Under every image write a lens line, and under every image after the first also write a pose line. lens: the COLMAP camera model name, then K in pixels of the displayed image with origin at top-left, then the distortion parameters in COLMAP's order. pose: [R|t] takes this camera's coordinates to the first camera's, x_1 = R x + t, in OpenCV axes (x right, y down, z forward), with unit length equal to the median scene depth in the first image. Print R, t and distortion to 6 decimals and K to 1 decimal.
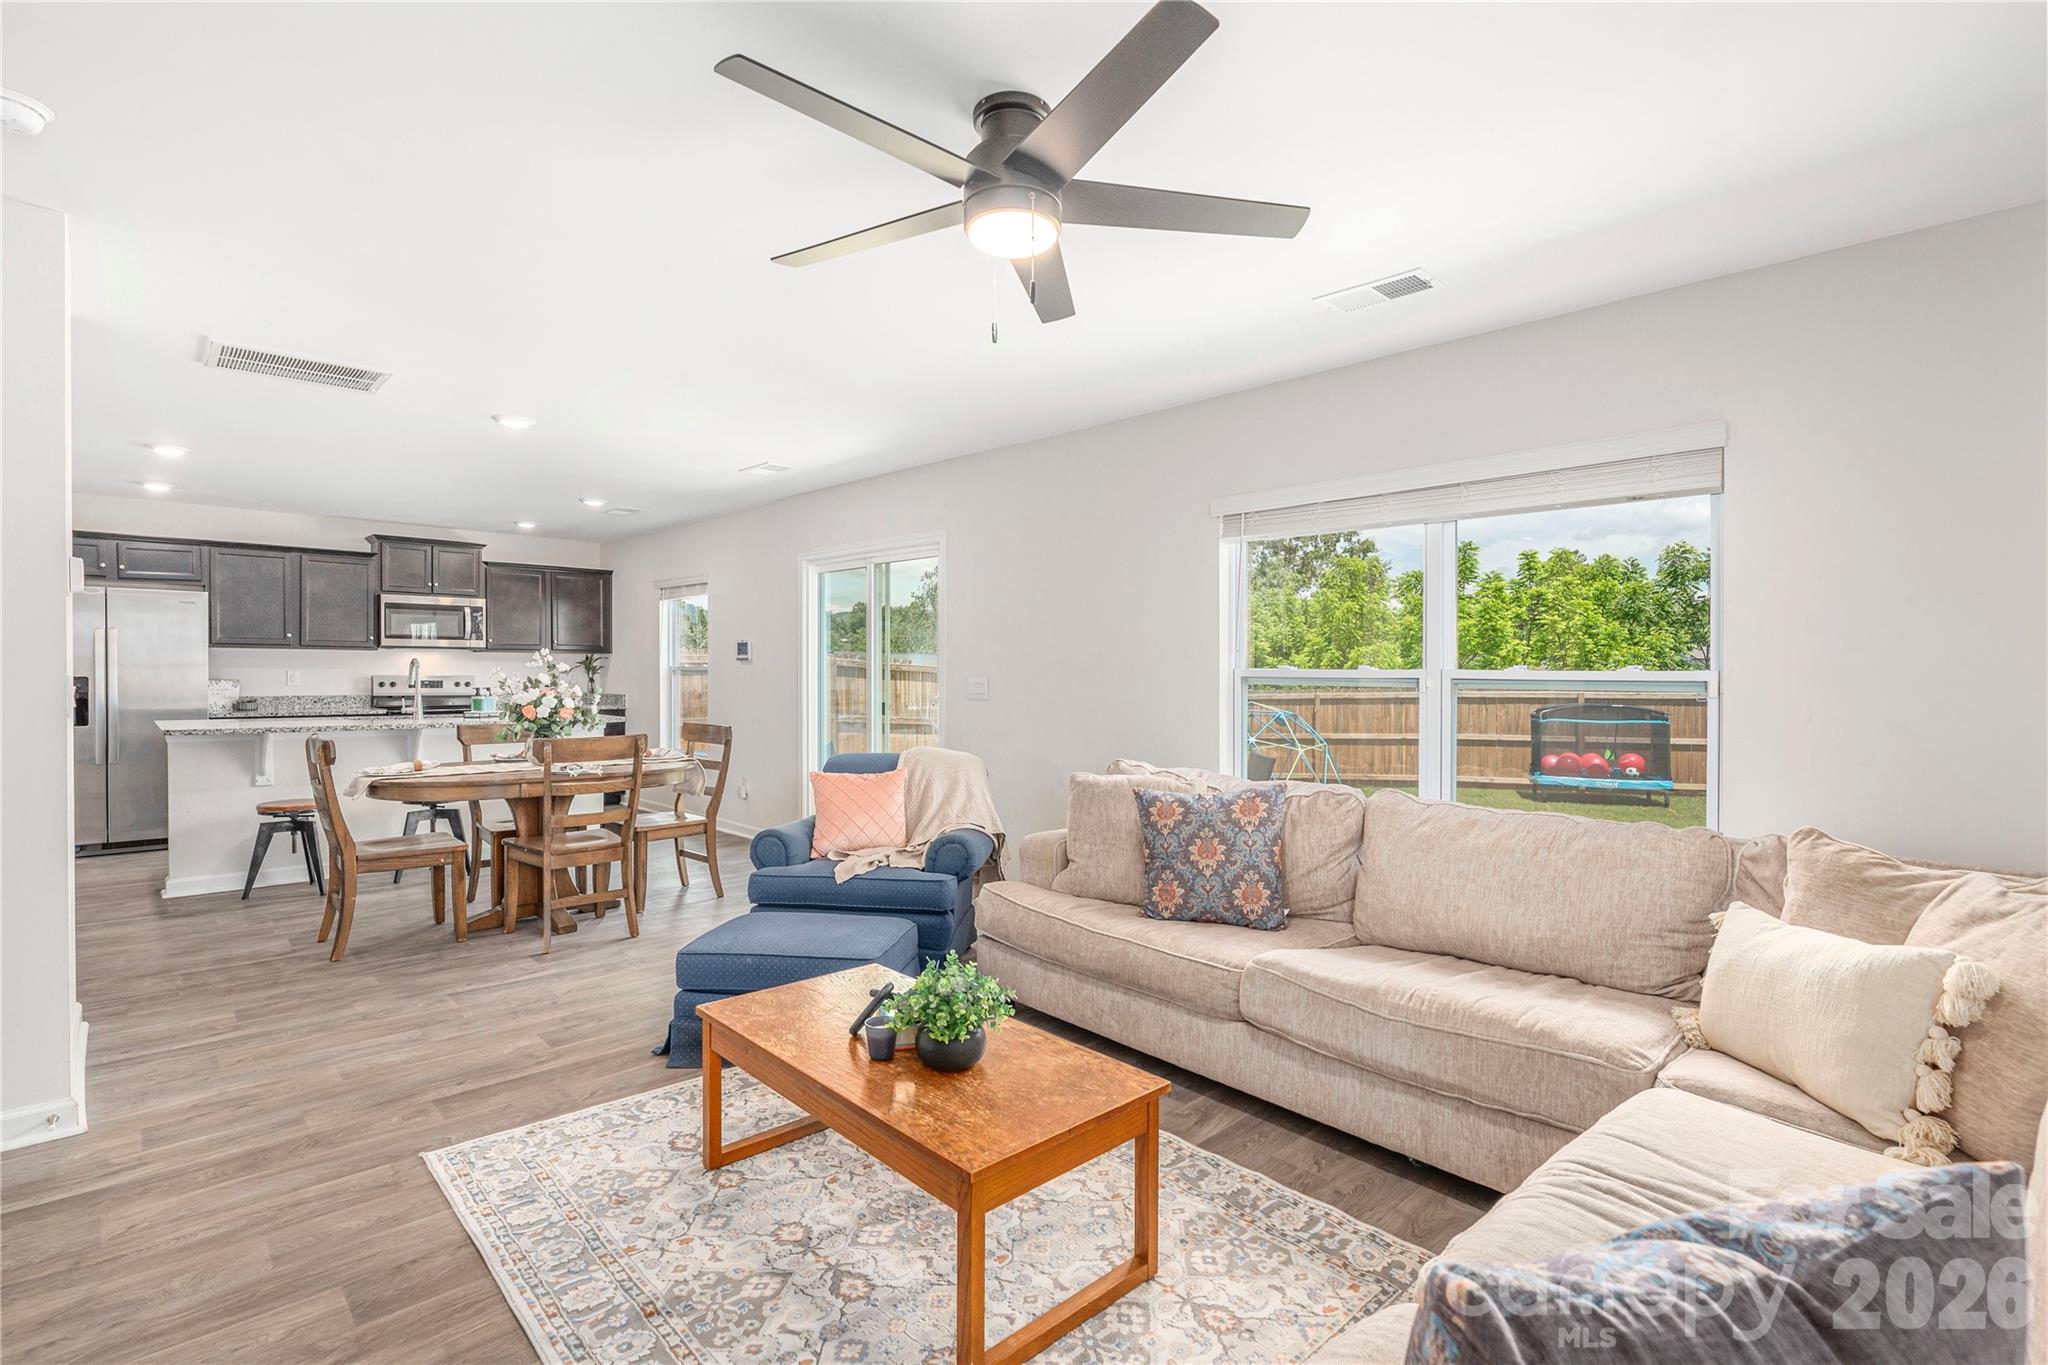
lens RADIAL K [[953.8, 0, 1017.3], [0, 953.8, 687.3], [0, 0, 1]] dist [-0.000571, 0.000165]
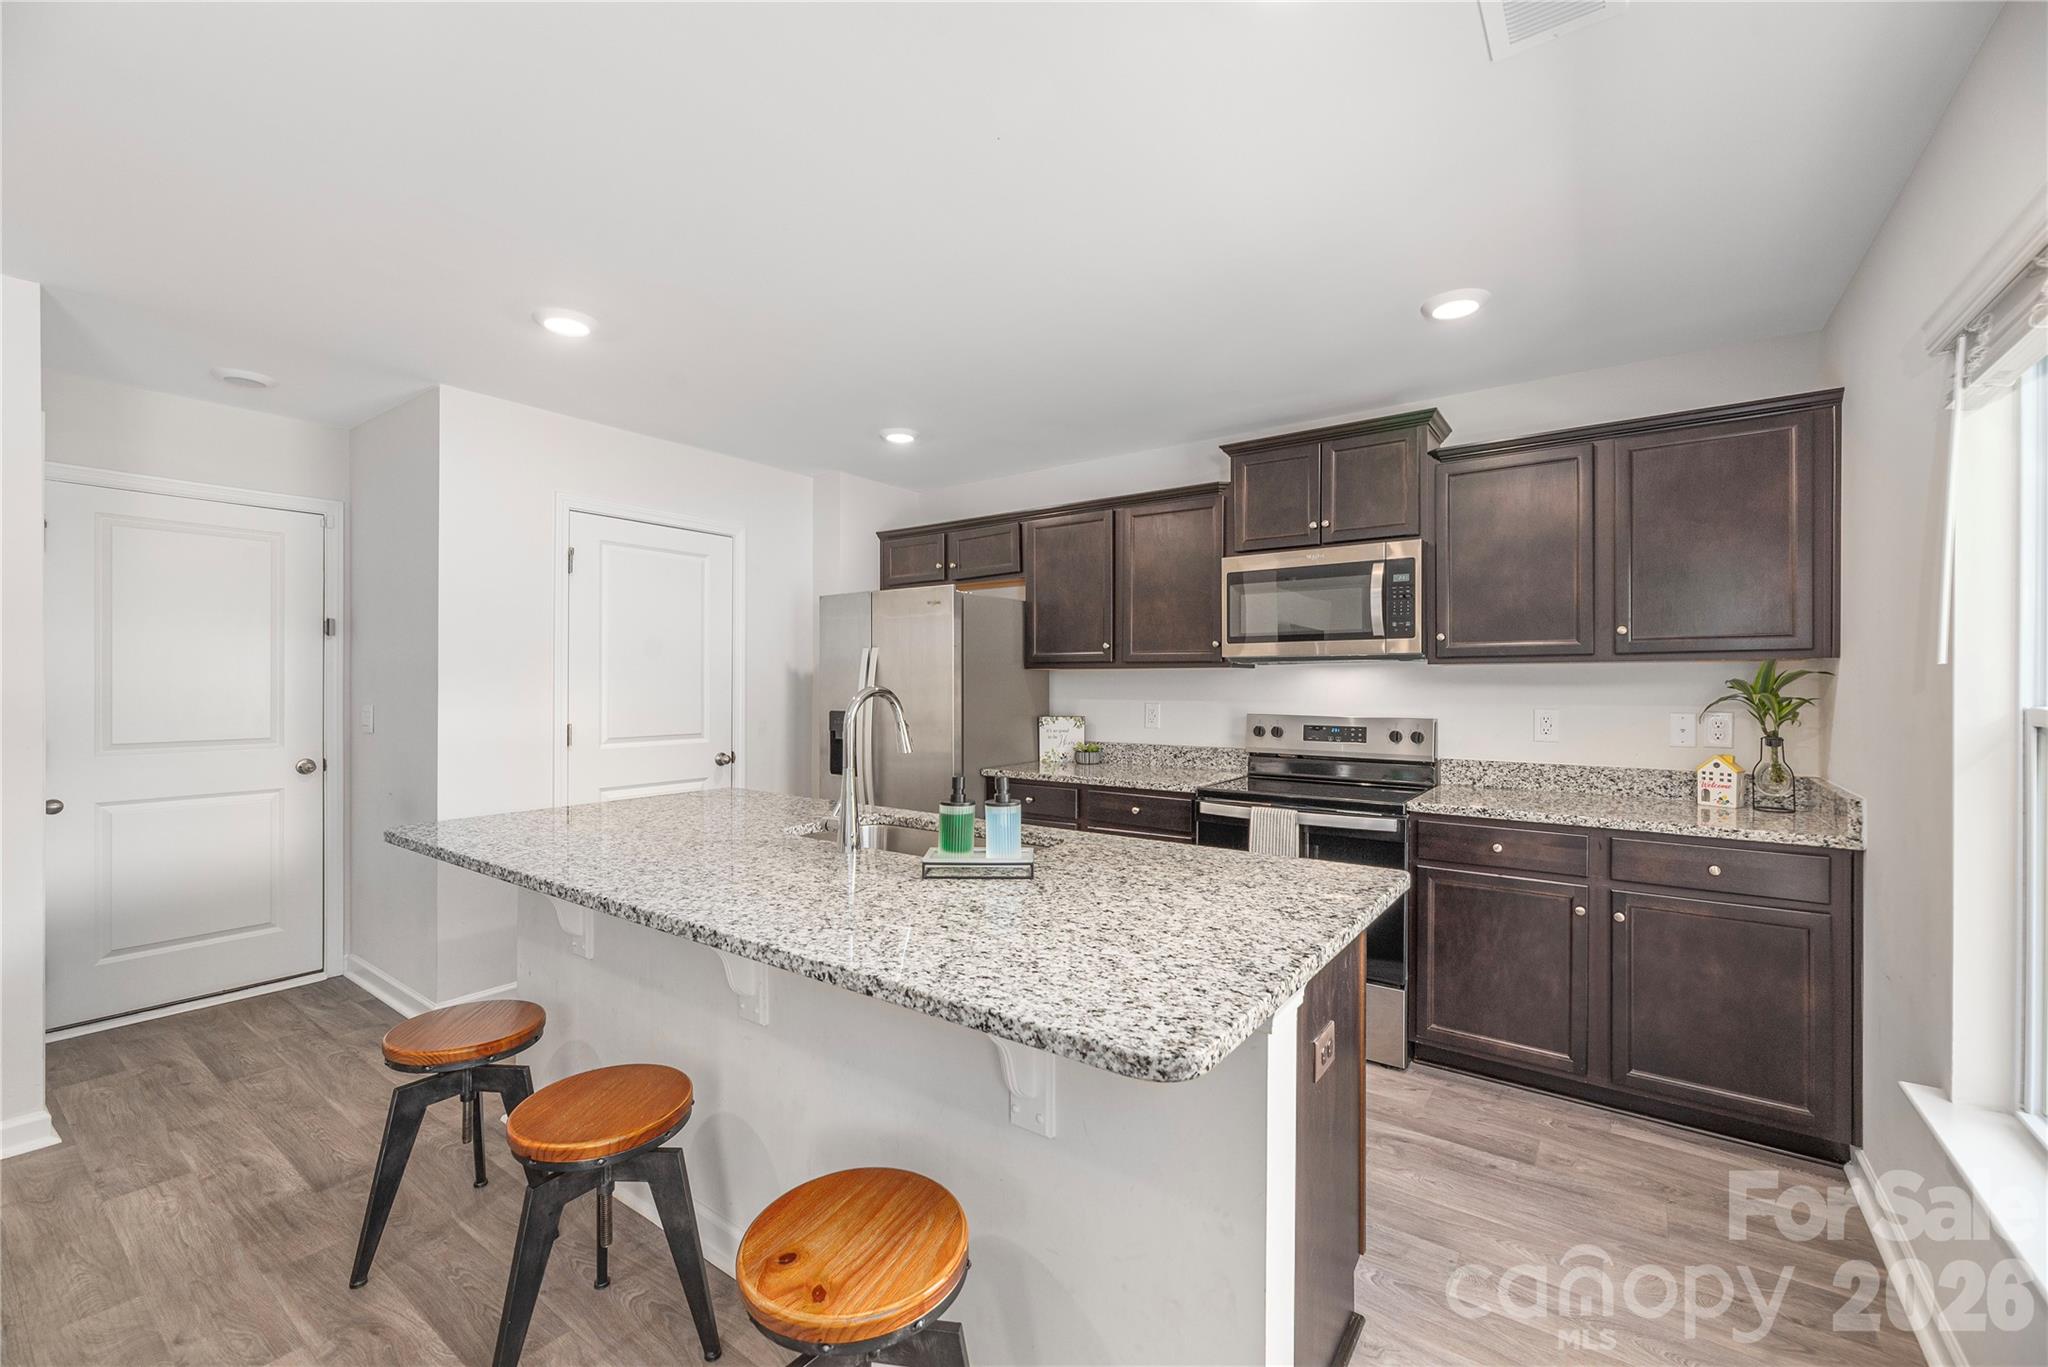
lens RADIAL K [[828.8, 0, 1016.8], [0, 828.8, 683.9], [0, 0, 1]] dist [-0.001216, 0.000005]
pose [[0.176662, -0.005184, -0.984258, -0.244080], [-0.015759, 0.999843, -0.008095, -0.024213], [0.984145, 0.016941, 0.176553, 0.808567]]
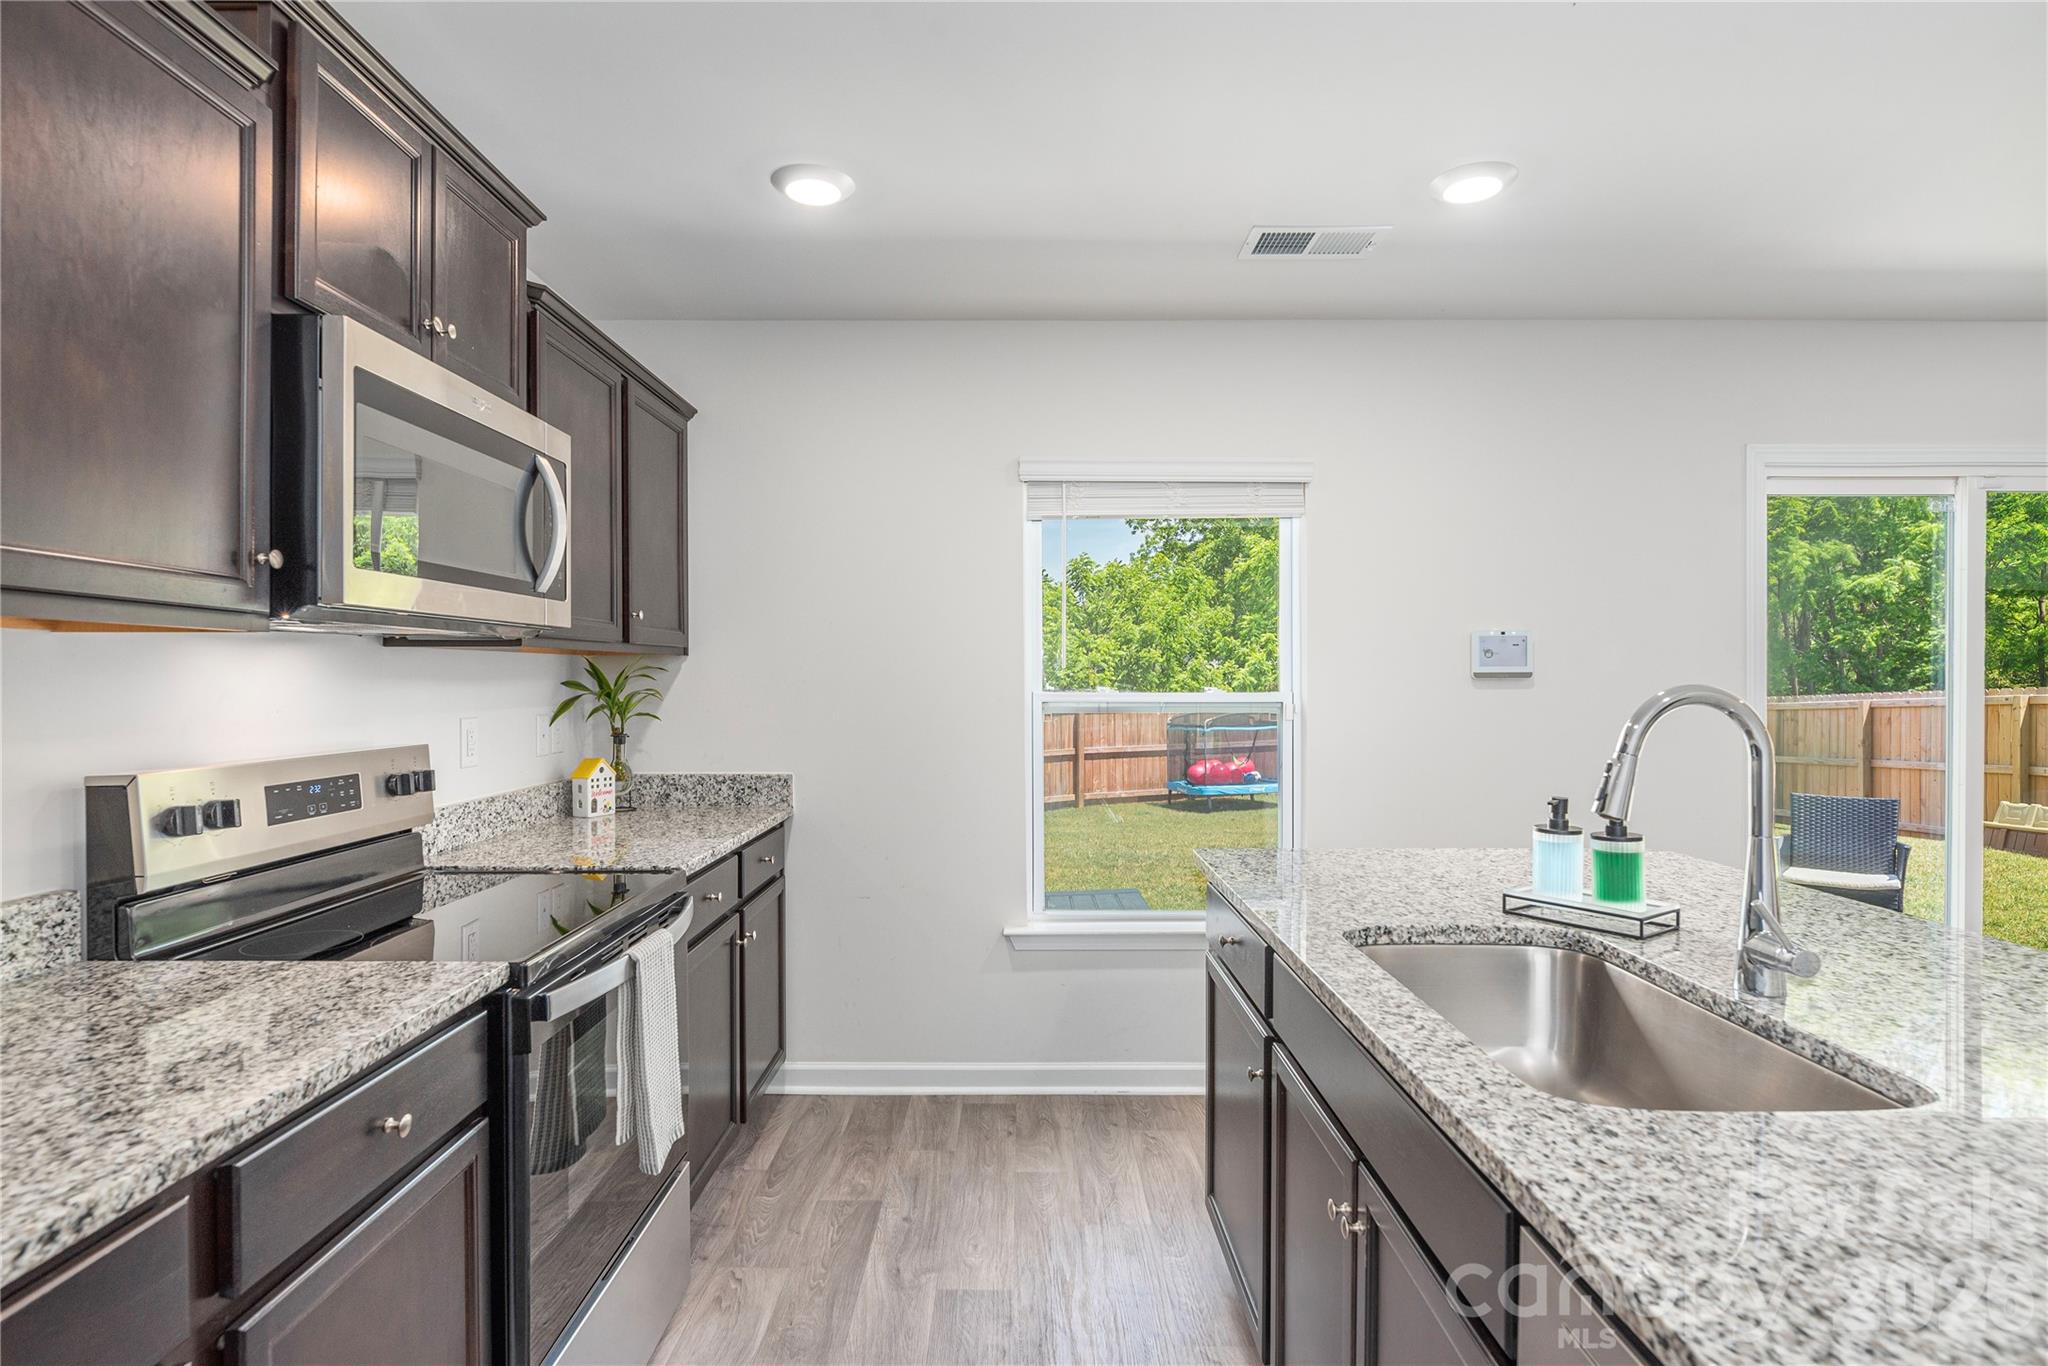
lens RADIAL K [[1062.4, 0, 1011.4], [0, 1062.4, 685.6], [0, 0, 1]] dist [-0.001881, -0.000292]
pose [[0.695789, -0.011809, 0.718149, -0.720727], [0.016172, 0.999869, 0.000772, -0.027211], [-0.718064, 0.011077, 0.695889, 0.769506]]
